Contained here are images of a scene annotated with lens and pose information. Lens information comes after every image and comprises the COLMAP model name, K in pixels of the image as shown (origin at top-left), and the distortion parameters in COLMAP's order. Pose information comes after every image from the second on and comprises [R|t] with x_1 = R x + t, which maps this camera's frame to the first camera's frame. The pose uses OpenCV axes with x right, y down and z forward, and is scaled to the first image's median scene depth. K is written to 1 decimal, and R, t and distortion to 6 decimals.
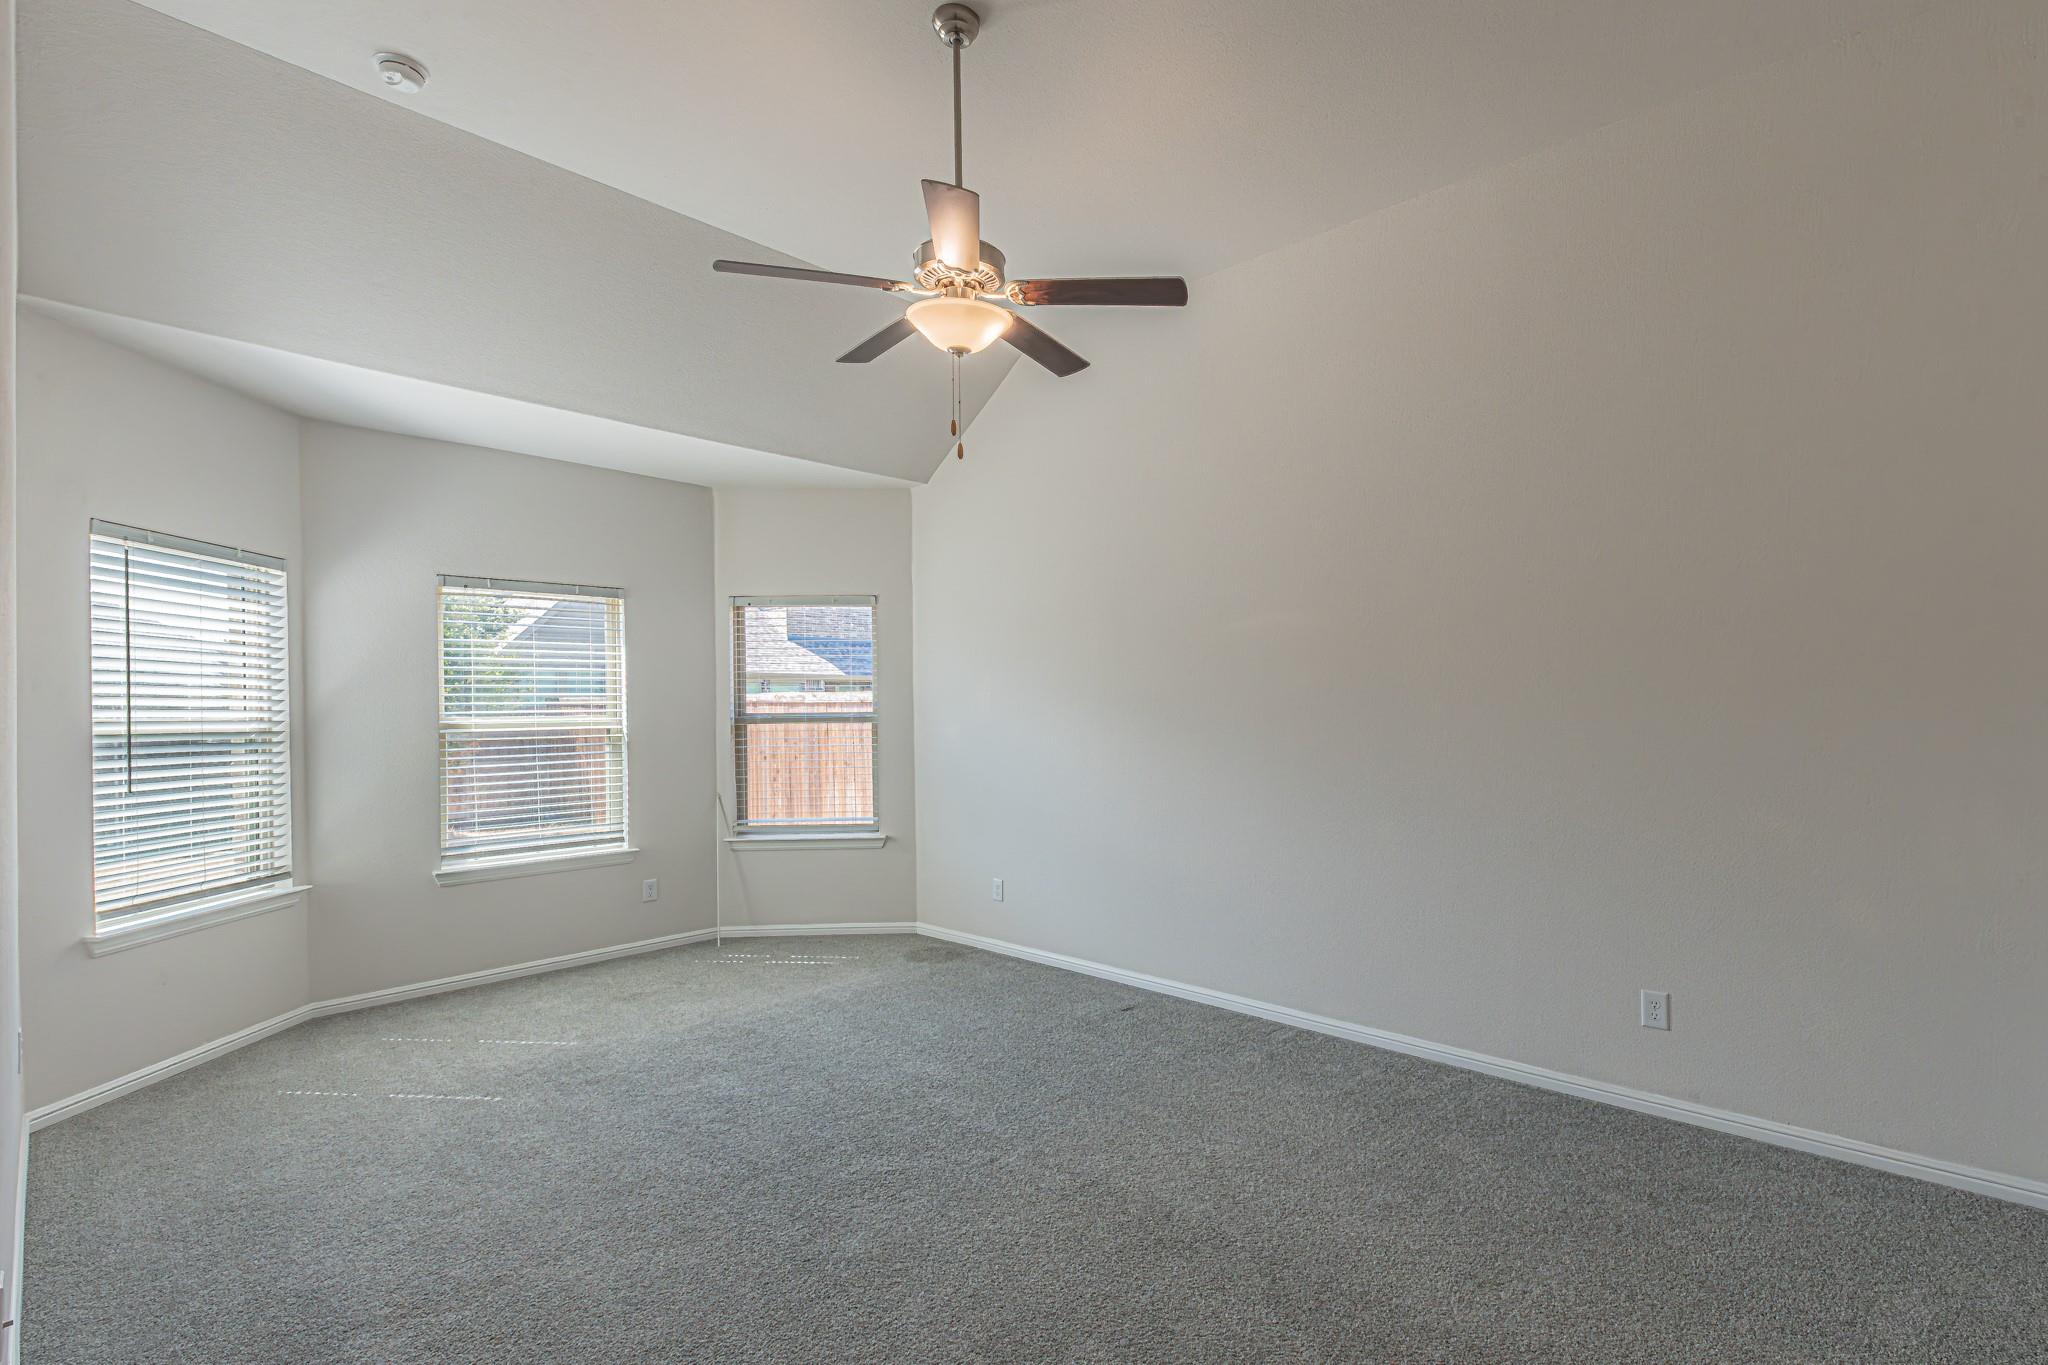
lens RADIAL K [[924.2, 0, 1129.1], [0, 924.2, 720.6], [0, 0, 1]] dist [-0.007356, 0.001726]
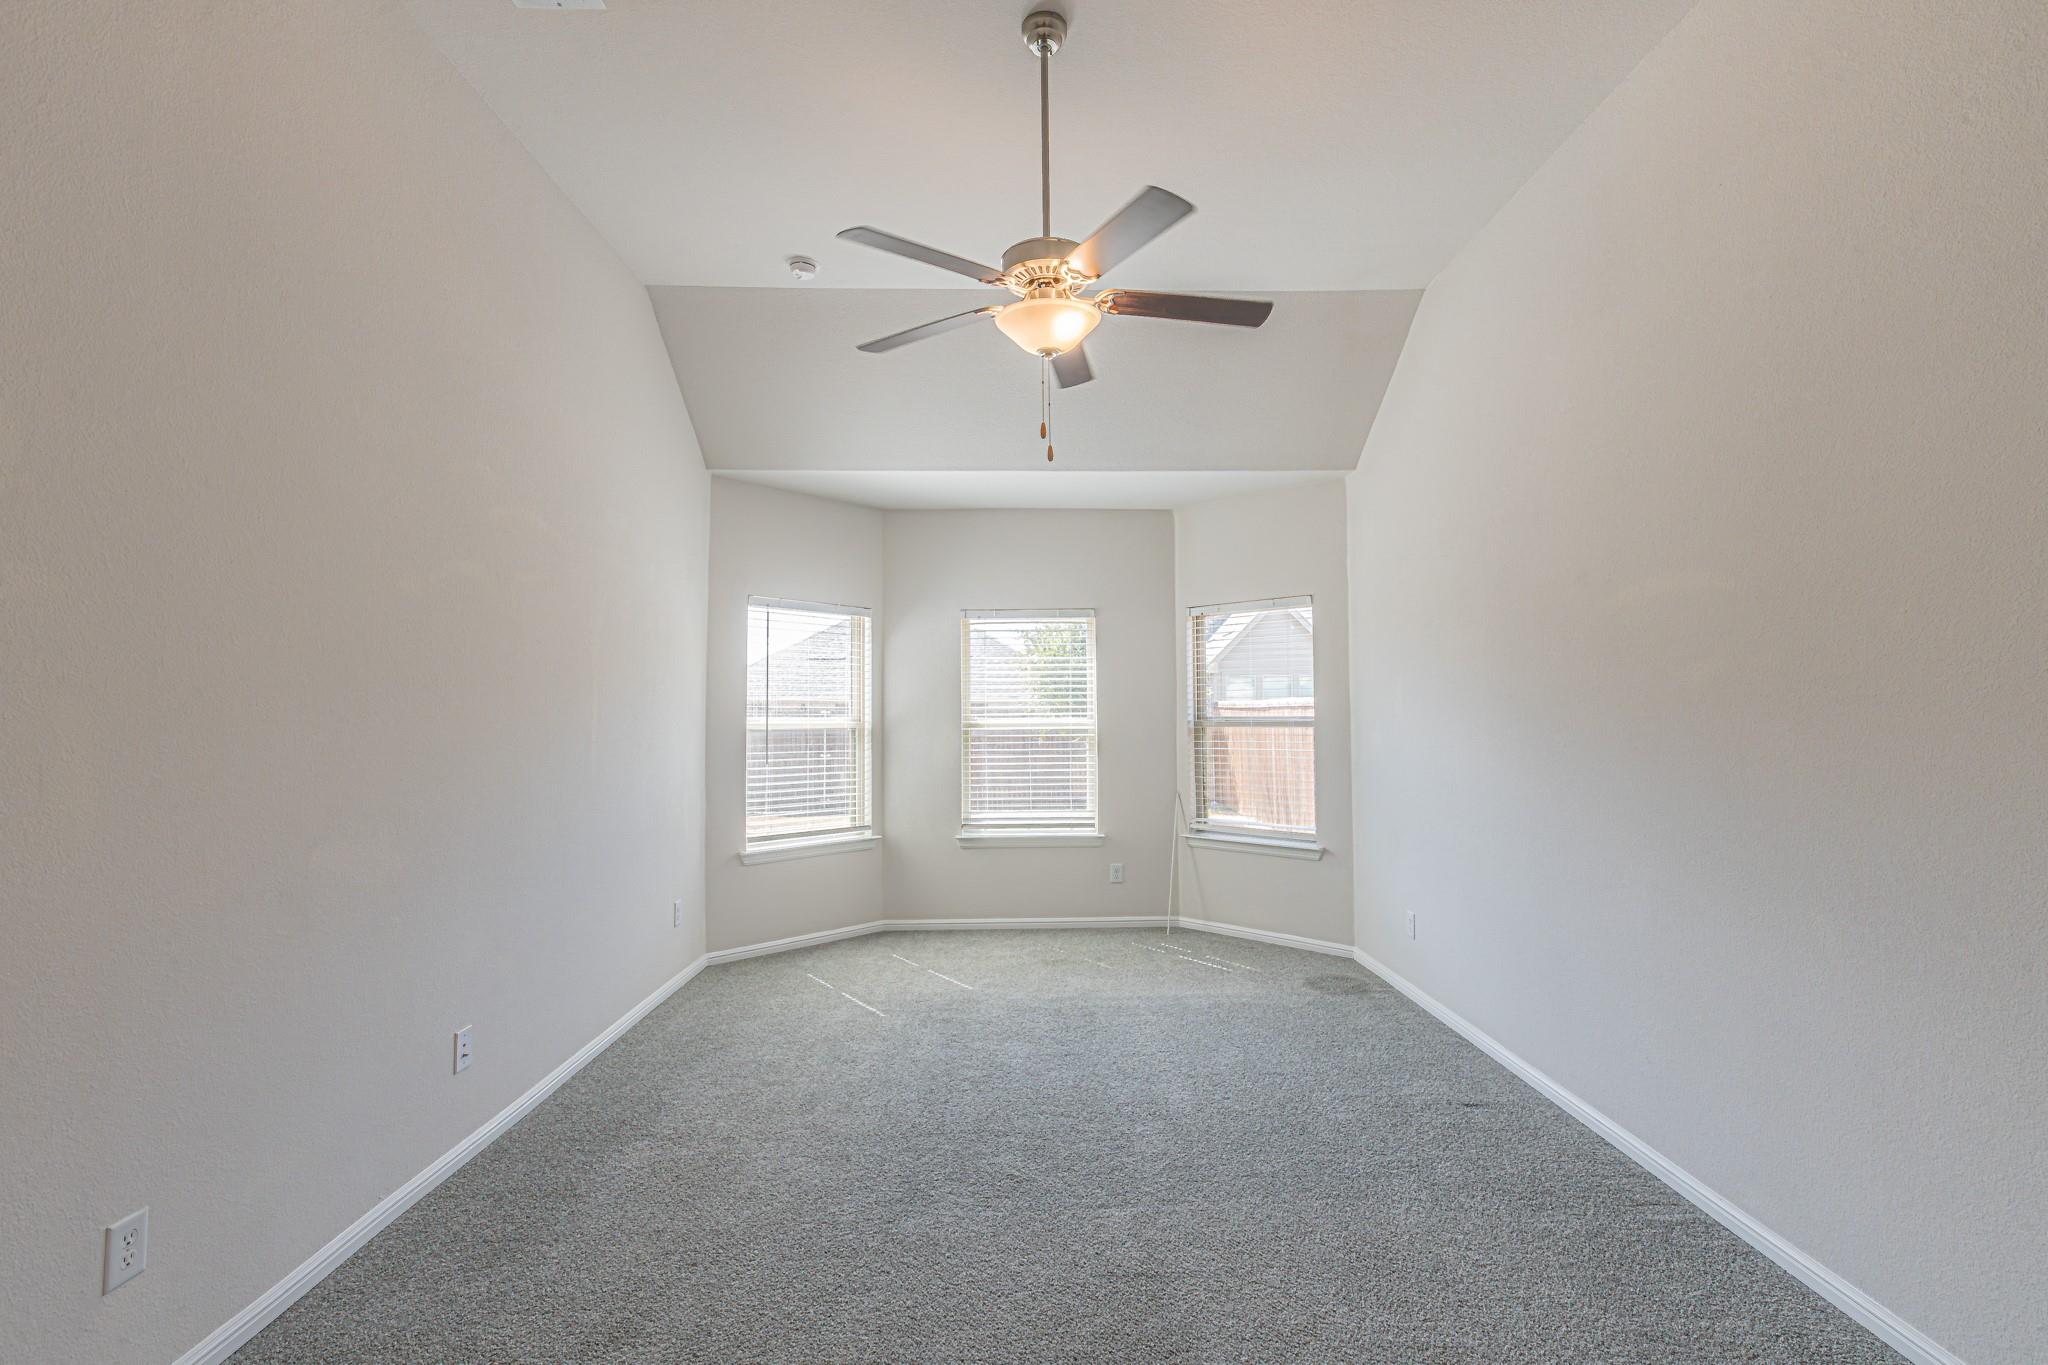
lens RADIAL K [[924.2, 0, 1046.3], [0, 924.2, 681.0], [0, 0, 1]] dist [-0.007356, 0.001726]
pose [[0.683870, -0.021247, -0.729295, 0.278502], [-0.011714, 0.999127, -0.040093, -0.004825], [0.729510, 0.035962, 0.683024, 0.175775]]
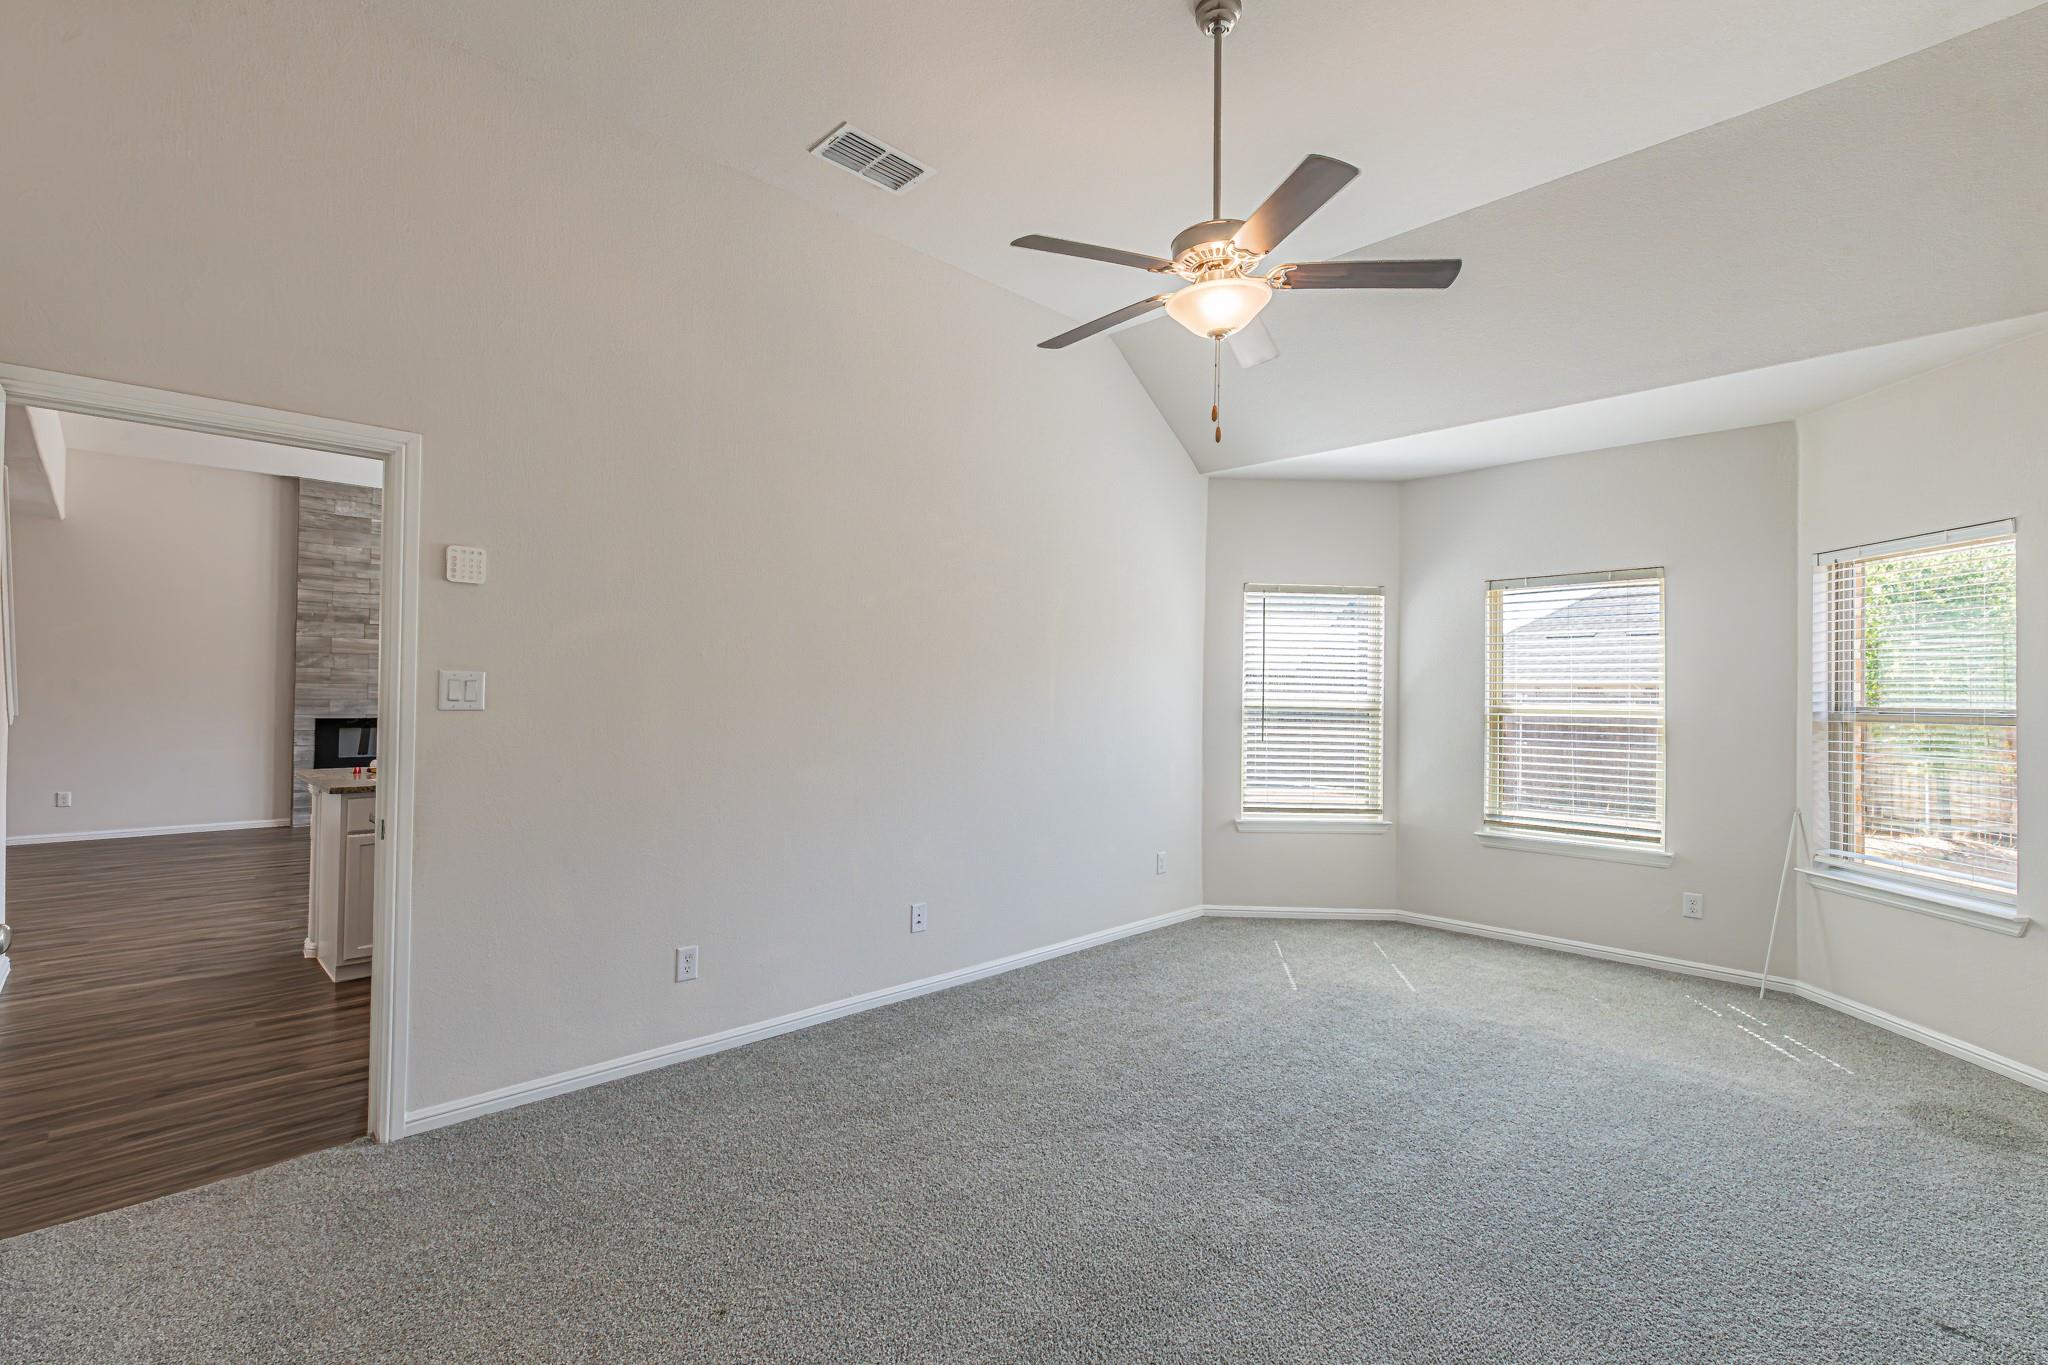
lens RADIAL K [[924.2, 0, 1030.9], [0, 924.2, 681.2], [0, 0, 1]] dist [-0.007356, 0.001726]
pose [[-0.072793, -0.005655, -0.997331, 0.443295], [-0.027414, 0.999617, -0.003667, -0.009139], [0.996970, 0.027074, -0.072920, 0.478287]]
